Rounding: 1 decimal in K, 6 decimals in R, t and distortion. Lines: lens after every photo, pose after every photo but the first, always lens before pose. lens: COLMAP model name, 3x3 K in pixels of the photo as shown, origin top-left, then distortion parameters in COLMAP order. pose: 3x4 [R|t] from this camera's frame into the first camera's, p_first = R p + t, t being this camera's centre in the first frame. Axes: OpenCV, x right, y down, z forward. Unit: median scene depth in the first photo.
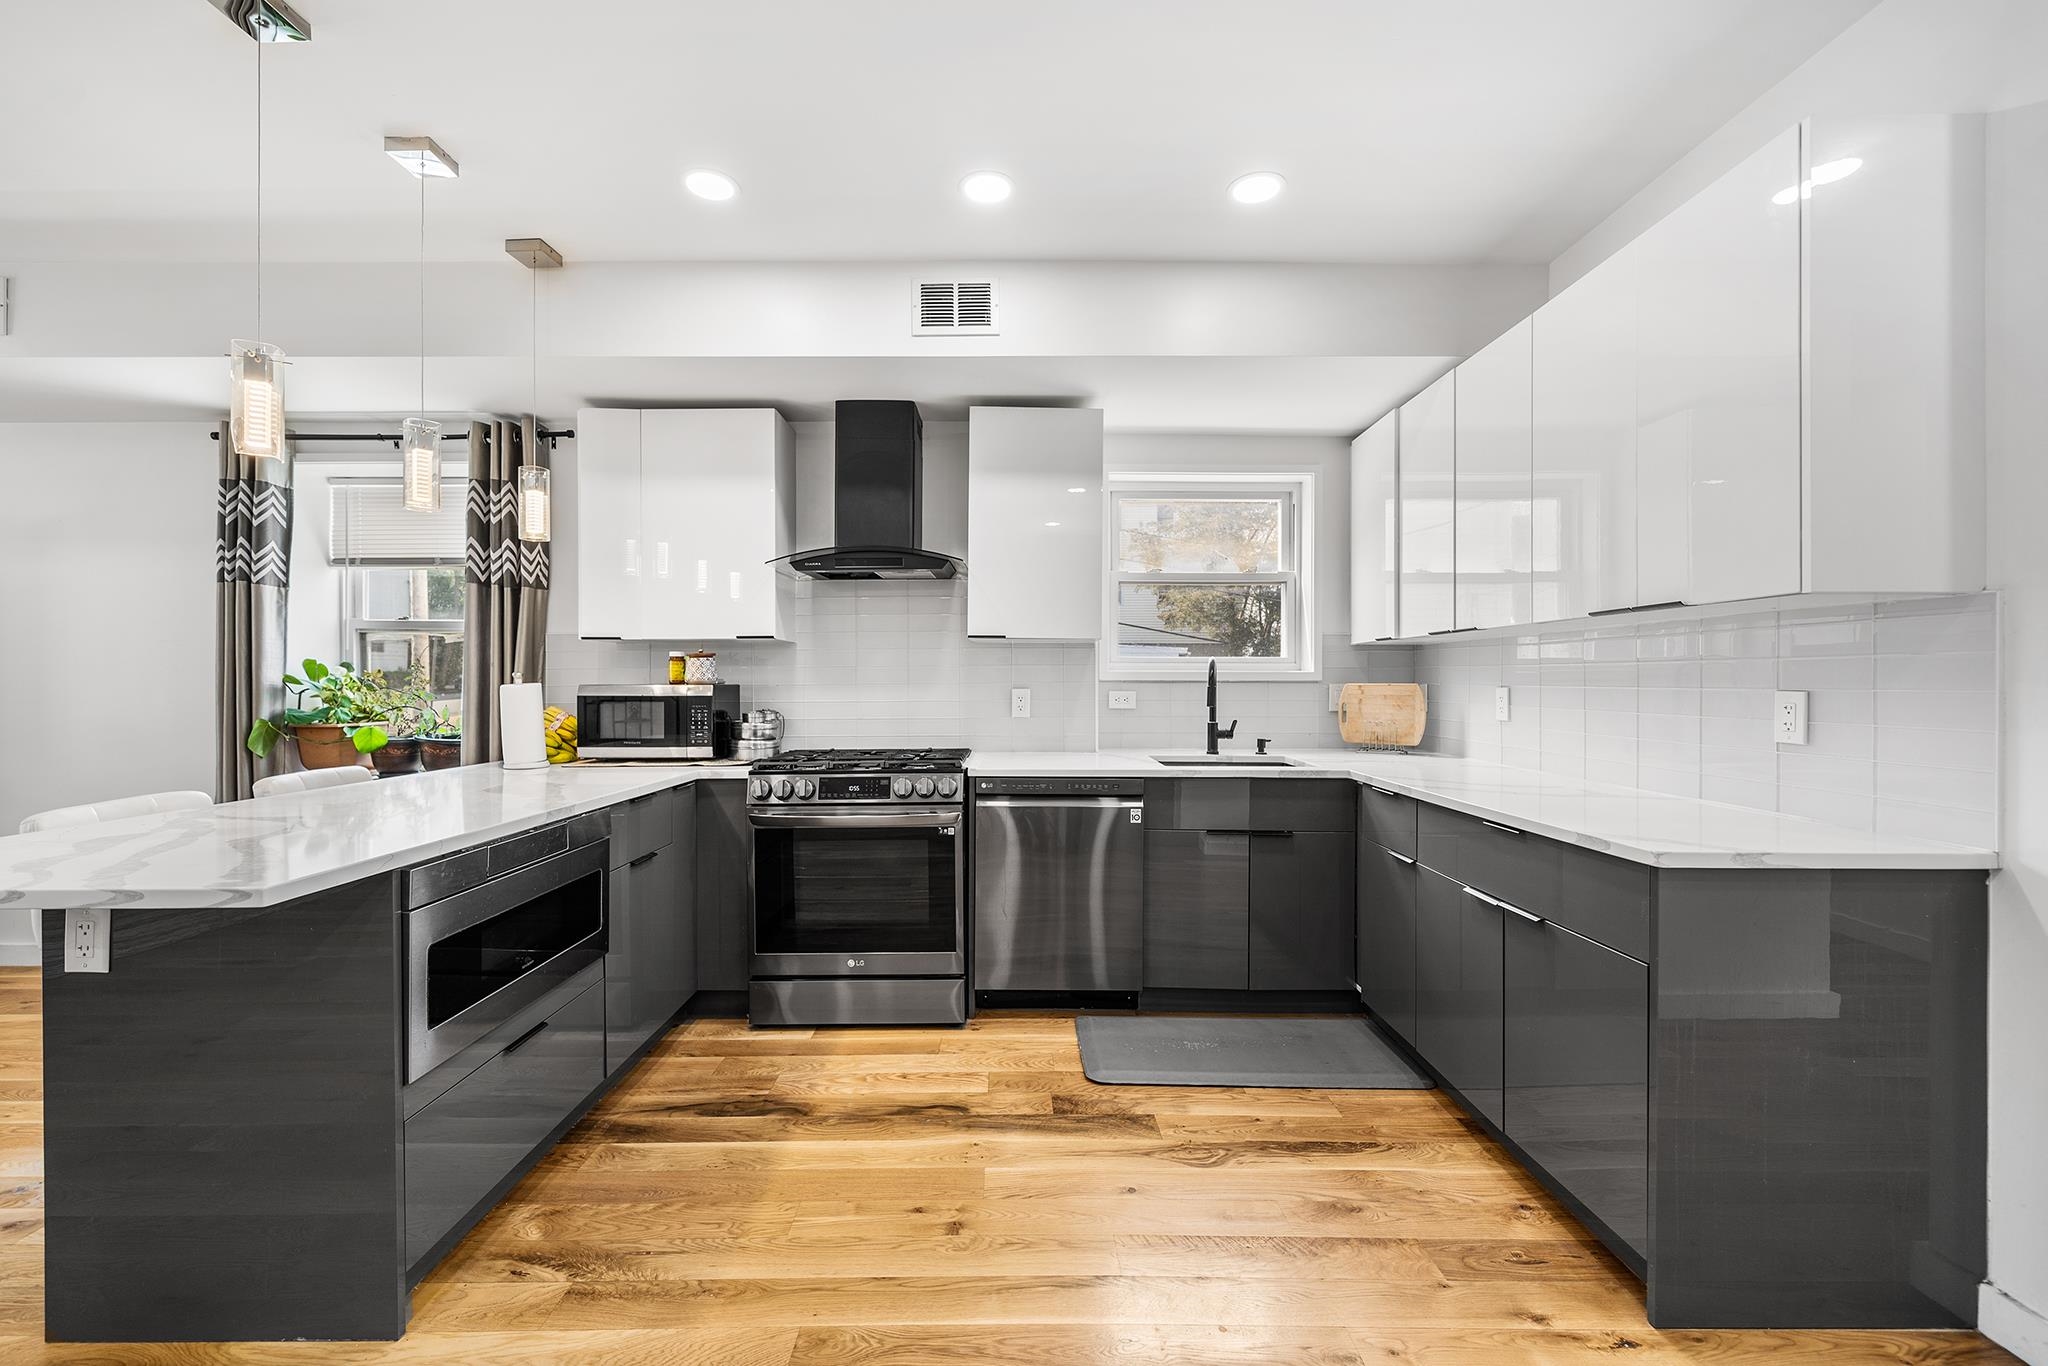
lens RADIAL K [[821.8, 0, 1016.0], [0, 821.8, 687.5], [0, 0, 1]] dist [-0.000743, -0.000081]
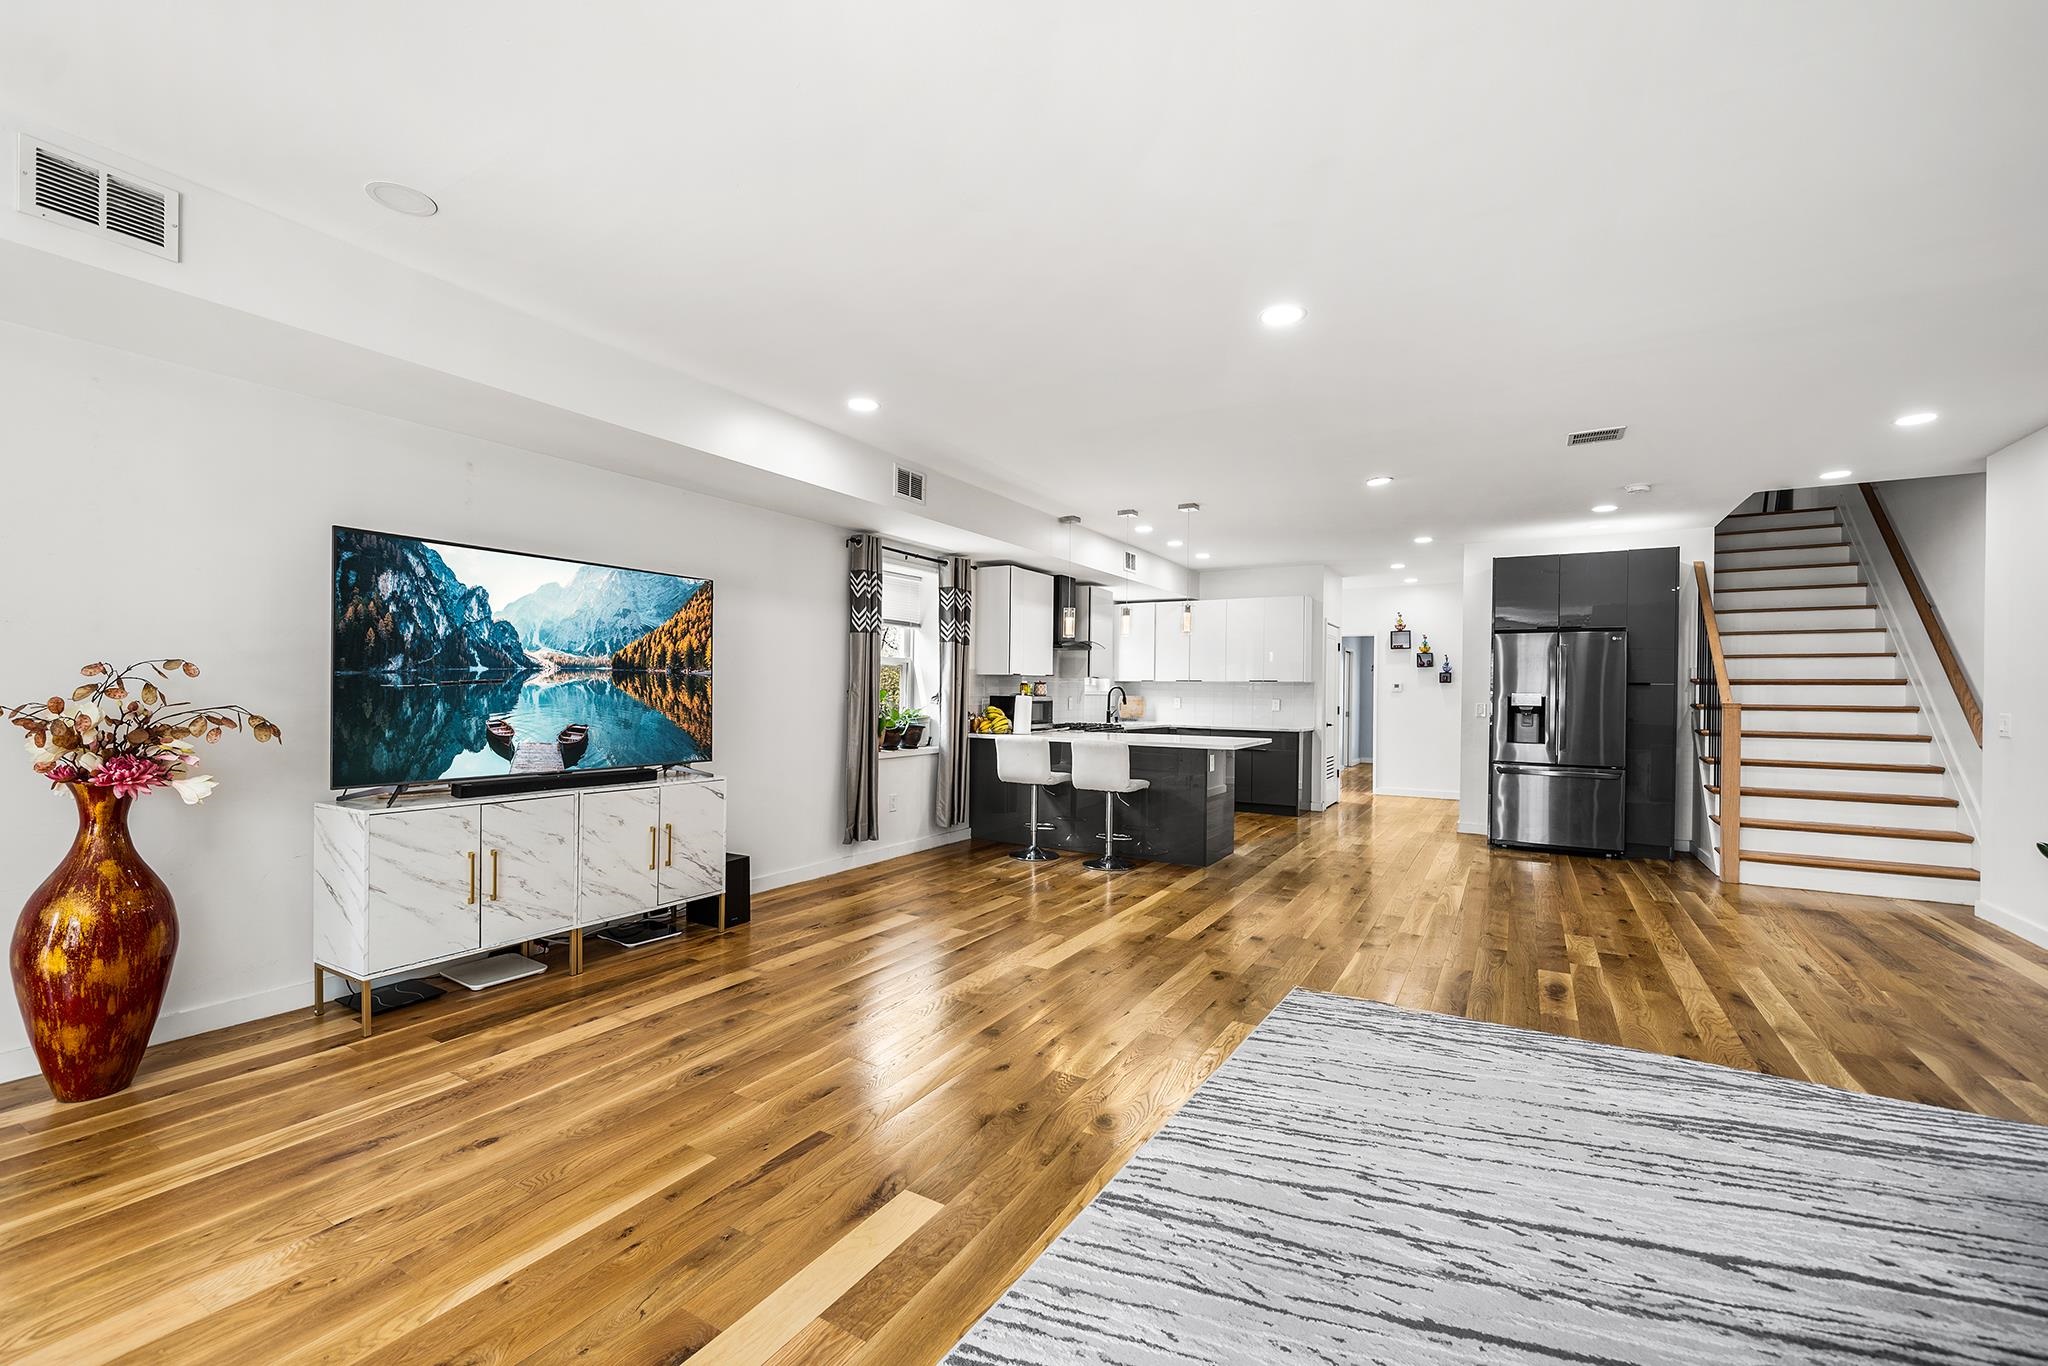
lens RADIAL K [[848.5, 0, 1027.3], [0, 848.5, 707.7], [0, 0, 1]] dist [0.000181, -0.000050]
pose [[0.506751, -0.008406, 0.862051, -2.339852], [-0.008302, 0.999859, 0.014630, -0.006146], [-0.862052, -0.014571, 0.506610, -0.145456]]
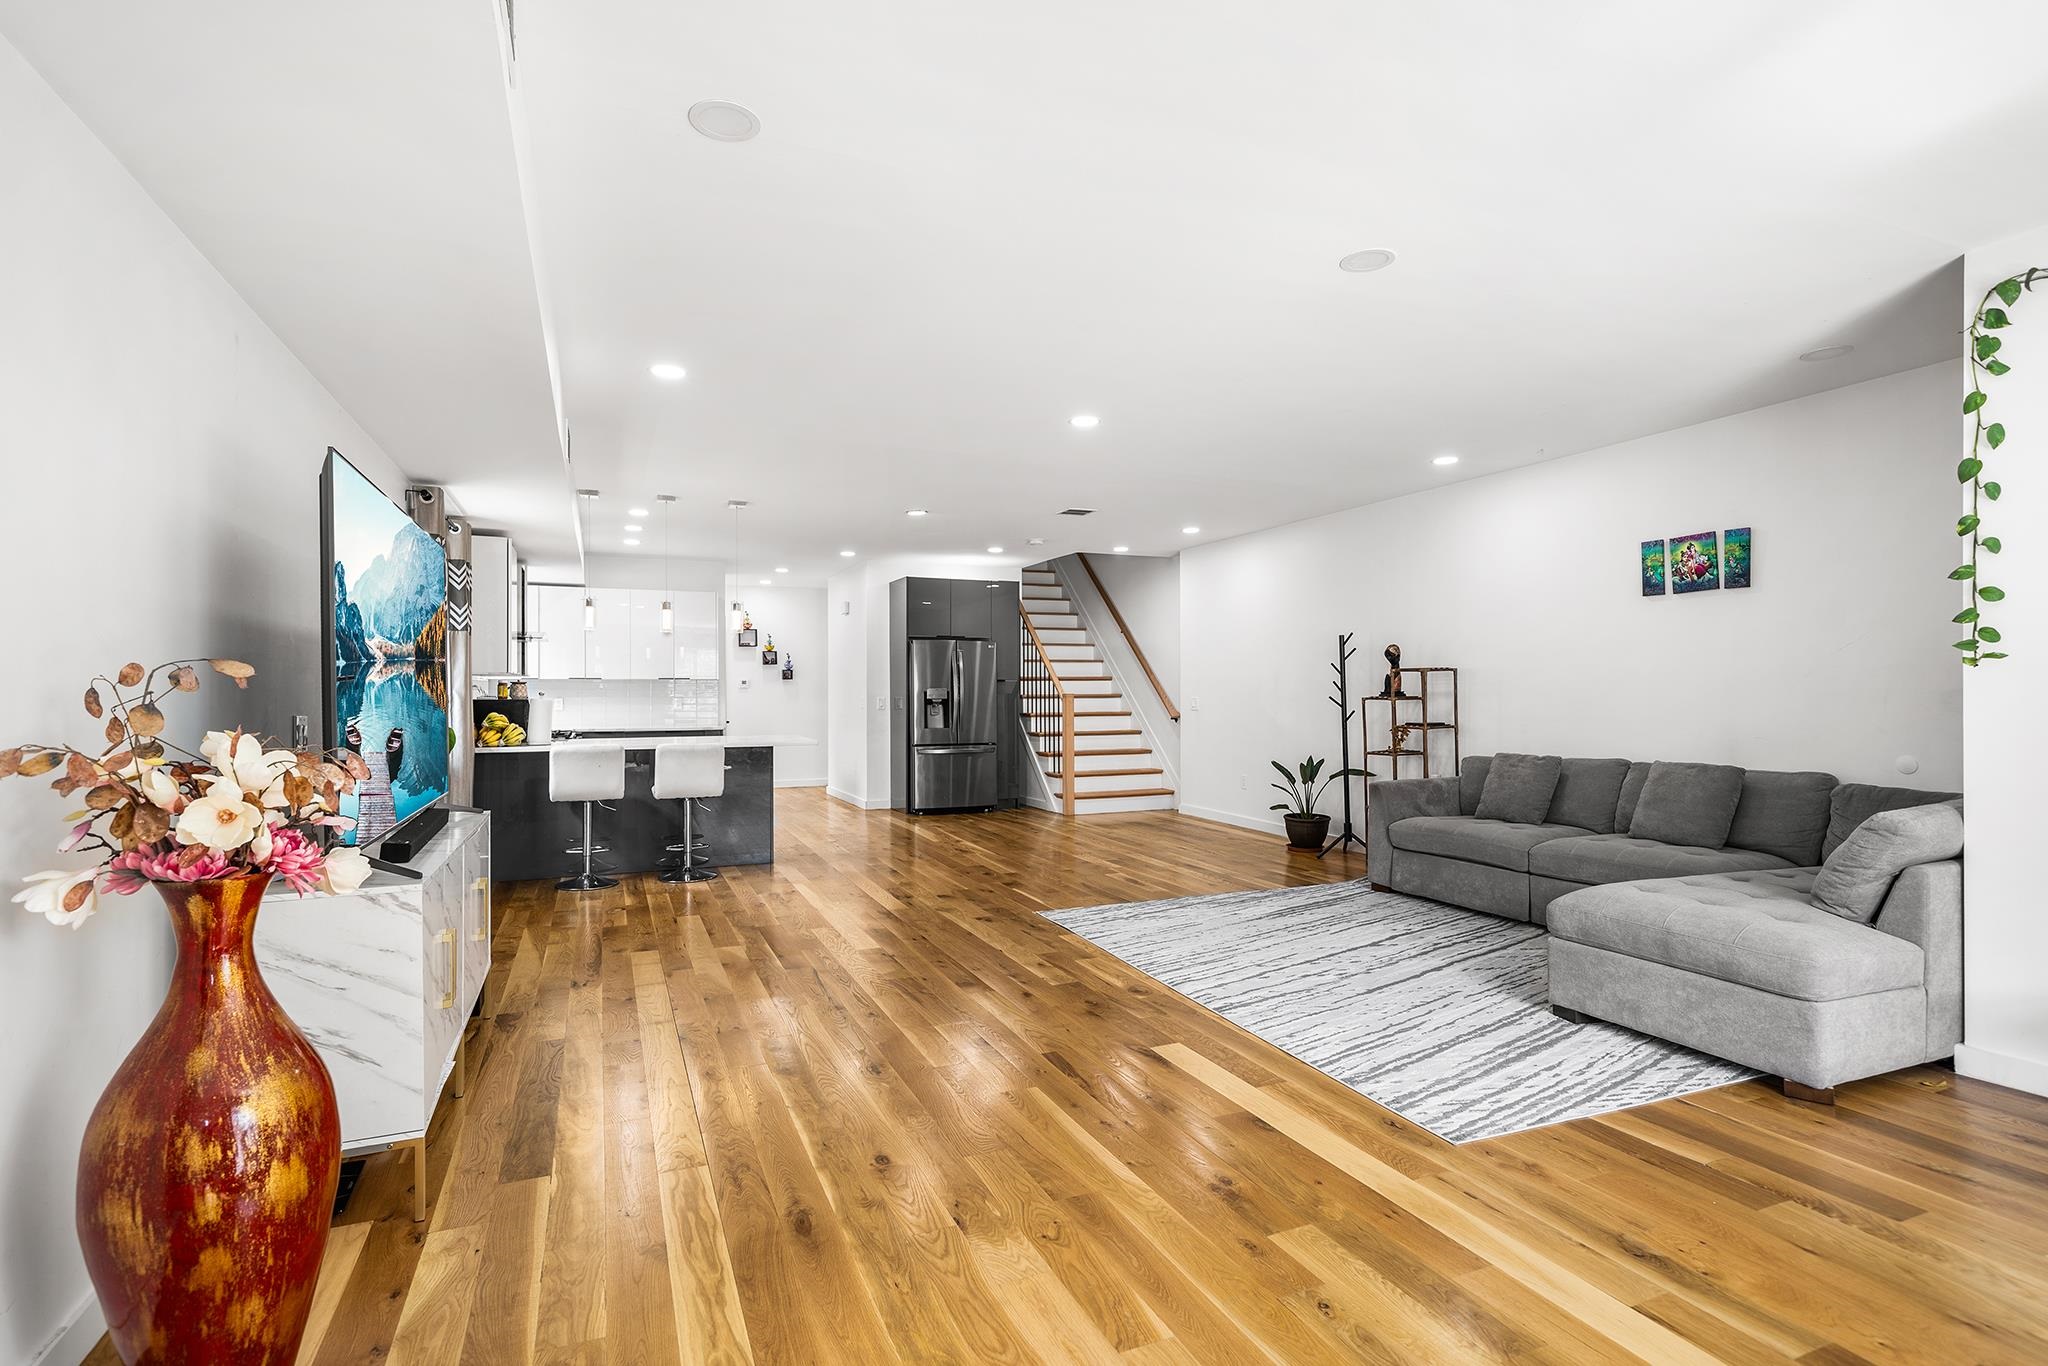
lens RADIAL K [[960.2, 0, 1024.0], [0, 960.2, 683.0], [0, 0, 1]] dist [-0.002440, -0.000288]
pose [[-0.400286, 0.012448, 0.916306, -2.711867], [0.008753, 0.999914, -0.009760, -0.005889], [-0.916349, 0.004114, -0.400360, 0.777312]]
